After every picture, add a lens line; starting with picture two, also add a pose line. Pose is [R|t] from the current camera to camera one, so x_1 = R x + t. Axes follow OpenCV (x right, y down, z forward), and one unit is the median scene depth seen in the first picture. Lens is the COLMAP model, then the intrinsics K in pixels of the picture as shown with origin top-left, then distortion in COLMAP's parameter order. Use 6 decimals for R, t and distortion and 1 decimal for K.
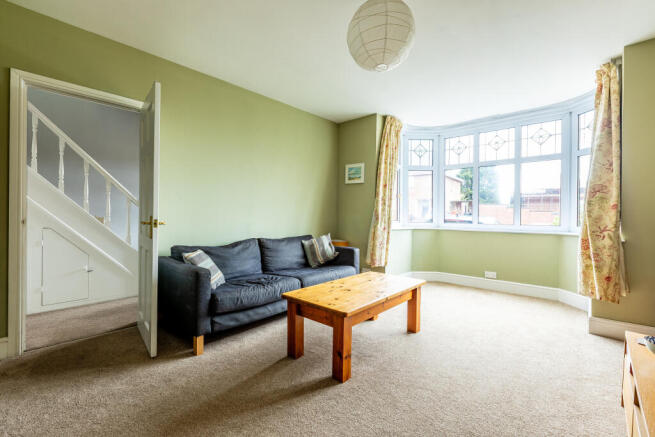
lens RADIAL K [[290.7, 0, 319.4], [0, 290.7, 215.7], [0, 0, 1]] dist [0.000235, 0.000060]
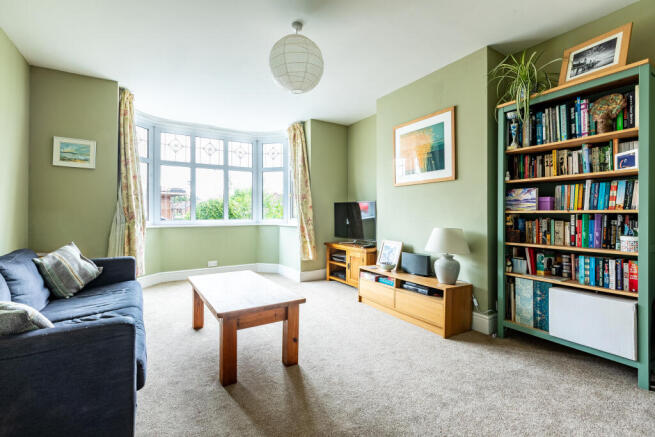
lens RADIAL K [[297.2, 0, 328.1], [0, 297.2, 212.1], [0, 0, 1]] dist [0.000454, 0.000072]
pose [[0.252568, -0.008371, 0.967543, -0.452921], [0.004825, 0.999961, 0.007392, -0.008077], [-0.967567, 0.002801, 0.252599, 0.270054]]
